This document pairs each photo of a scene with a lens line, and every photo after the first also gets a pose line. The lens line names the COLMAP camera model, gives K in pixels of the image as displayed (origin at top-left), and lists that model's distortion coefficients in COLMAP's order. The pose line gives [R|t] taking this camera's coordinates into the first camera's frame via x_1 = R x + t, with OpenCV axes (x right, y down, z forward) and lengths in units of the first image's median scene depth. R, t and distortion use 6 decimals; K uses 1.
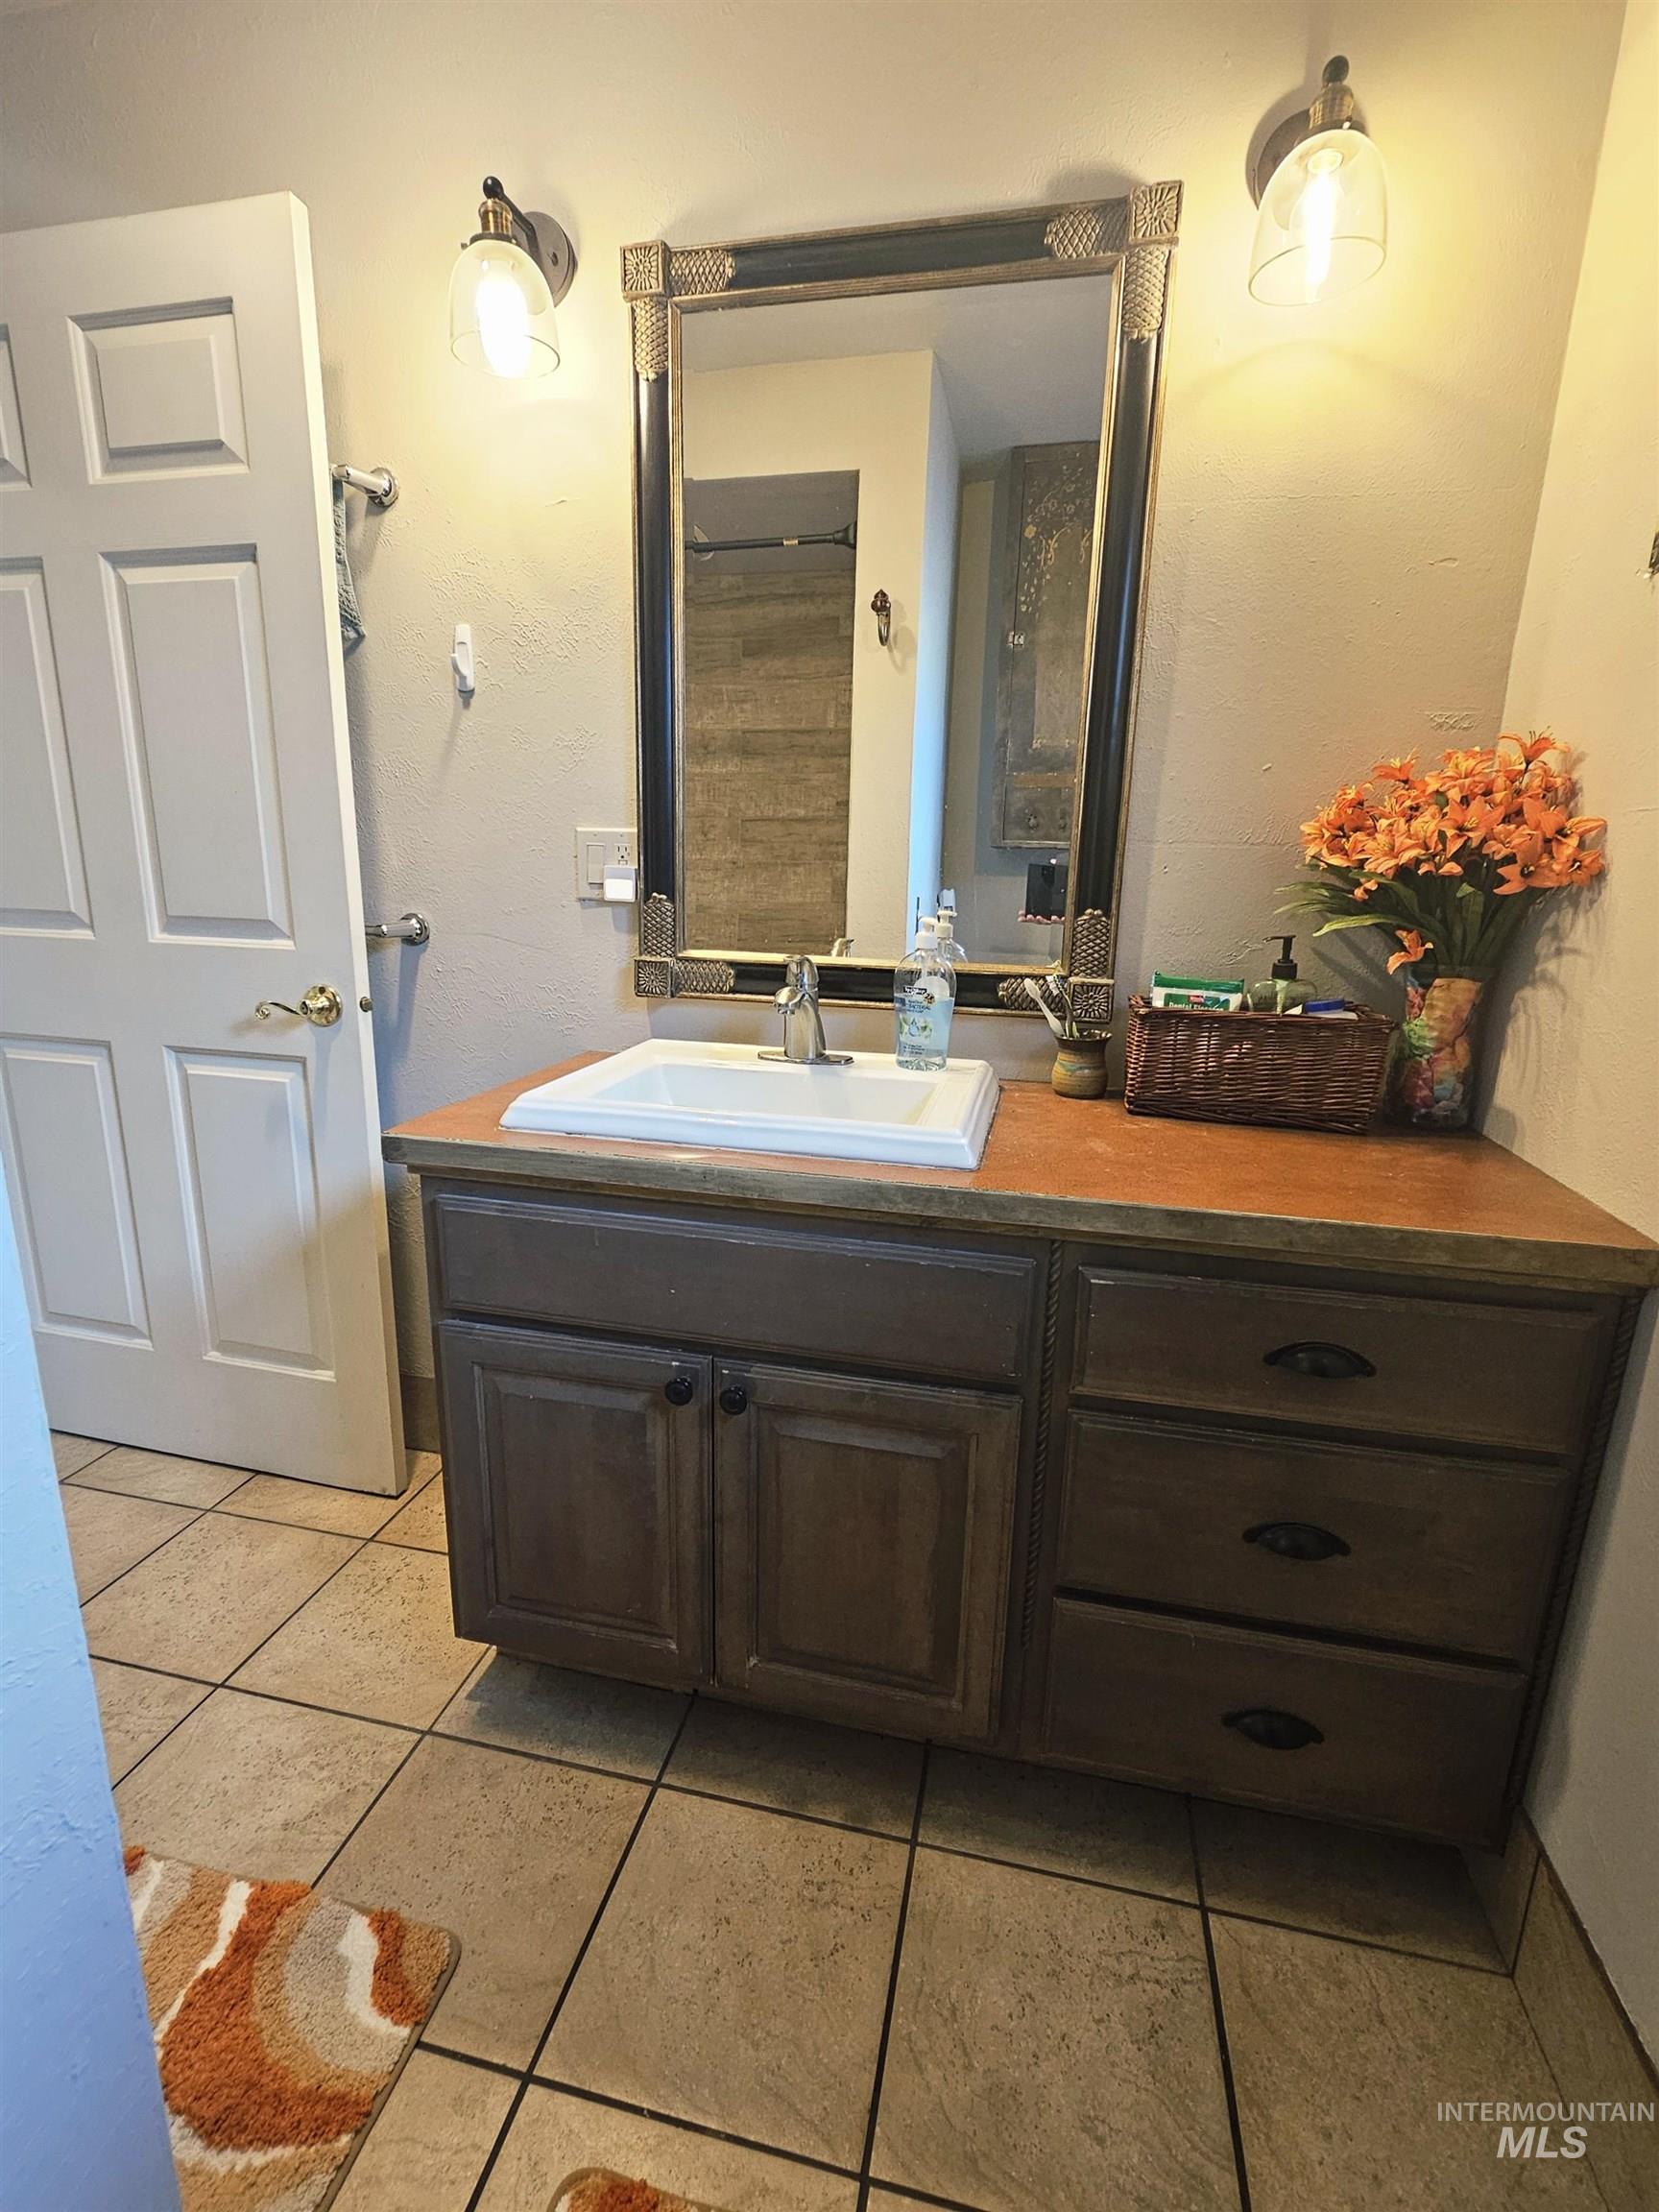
lens RADIAL K [[1018.4, 0, 829.5], [0, 1018.4, 1106.0], [0, 0, 1]] dist [-0.003087, 0.001176]
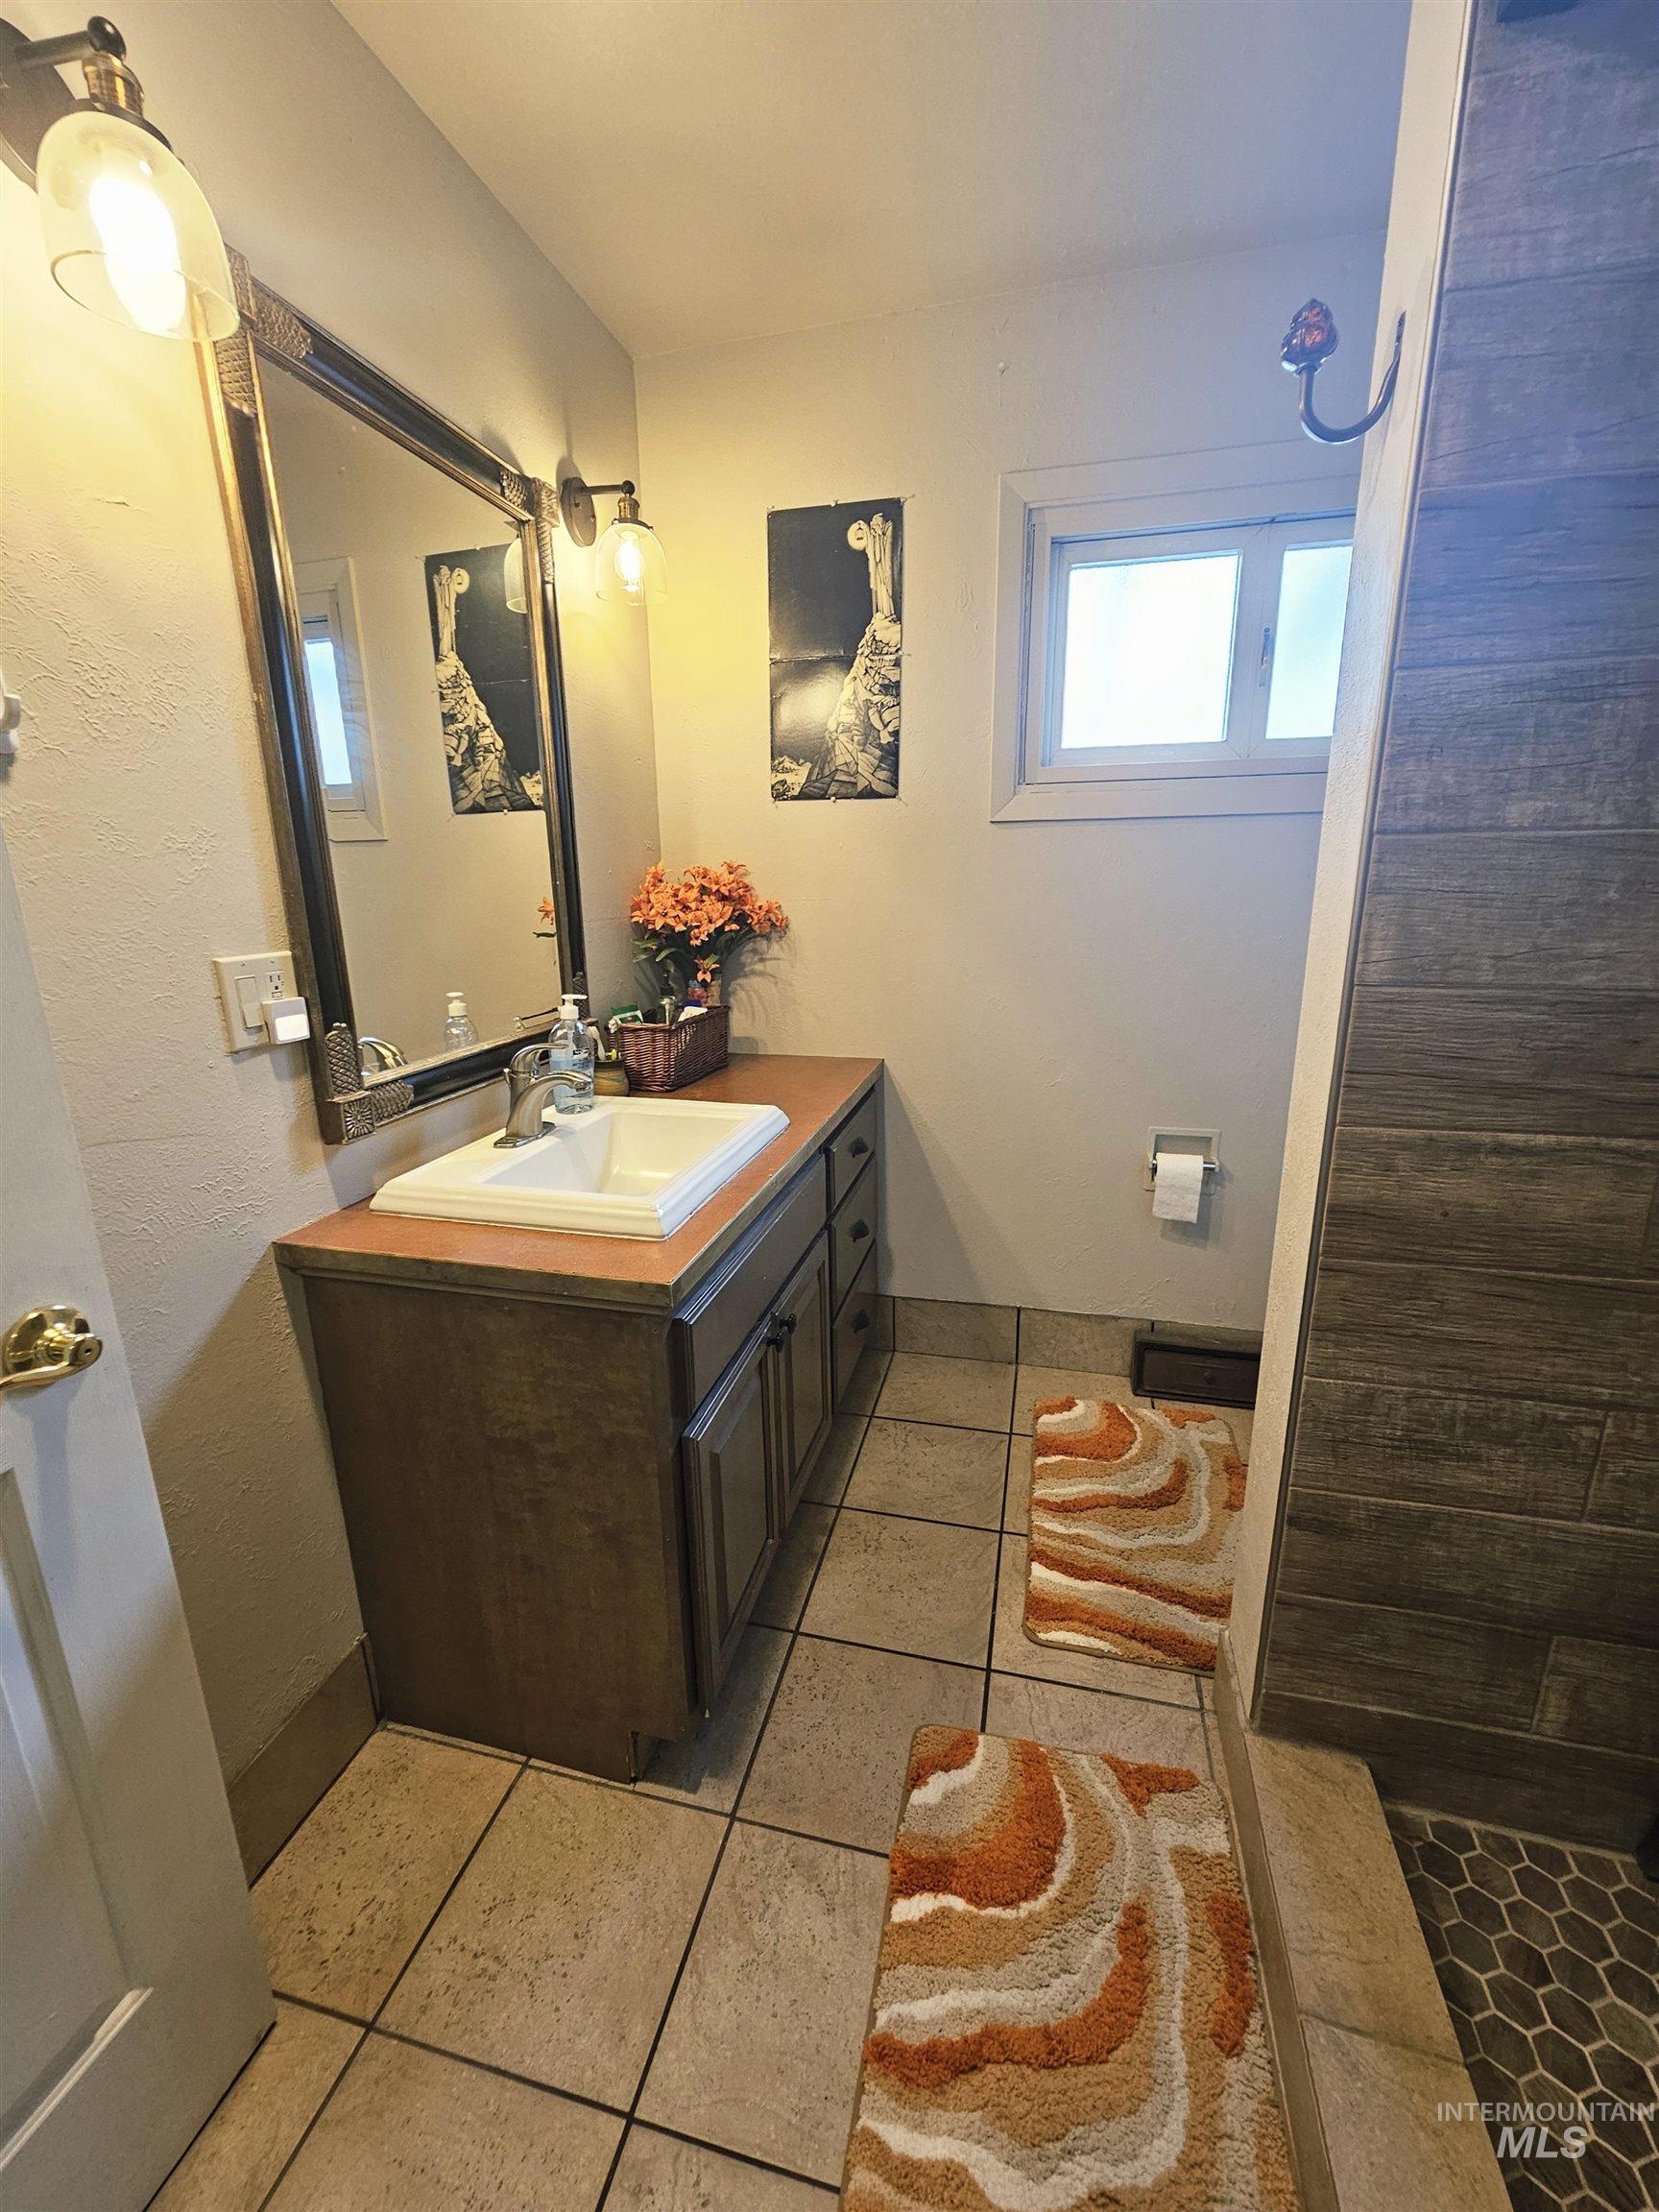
lens RADIAL K [[901.3, 0, 829.5], [0, 901.3, 1106.0], [0, 0, 1]] dist [-0.002562, 0.000199]
pose [[0.022399, -0.272835, 0.961800, -1.124683], [0.249854, 0.933041, 0.258858, -0.291354], [-0.968024, 0.234512, 0.089068, 0.674257]]
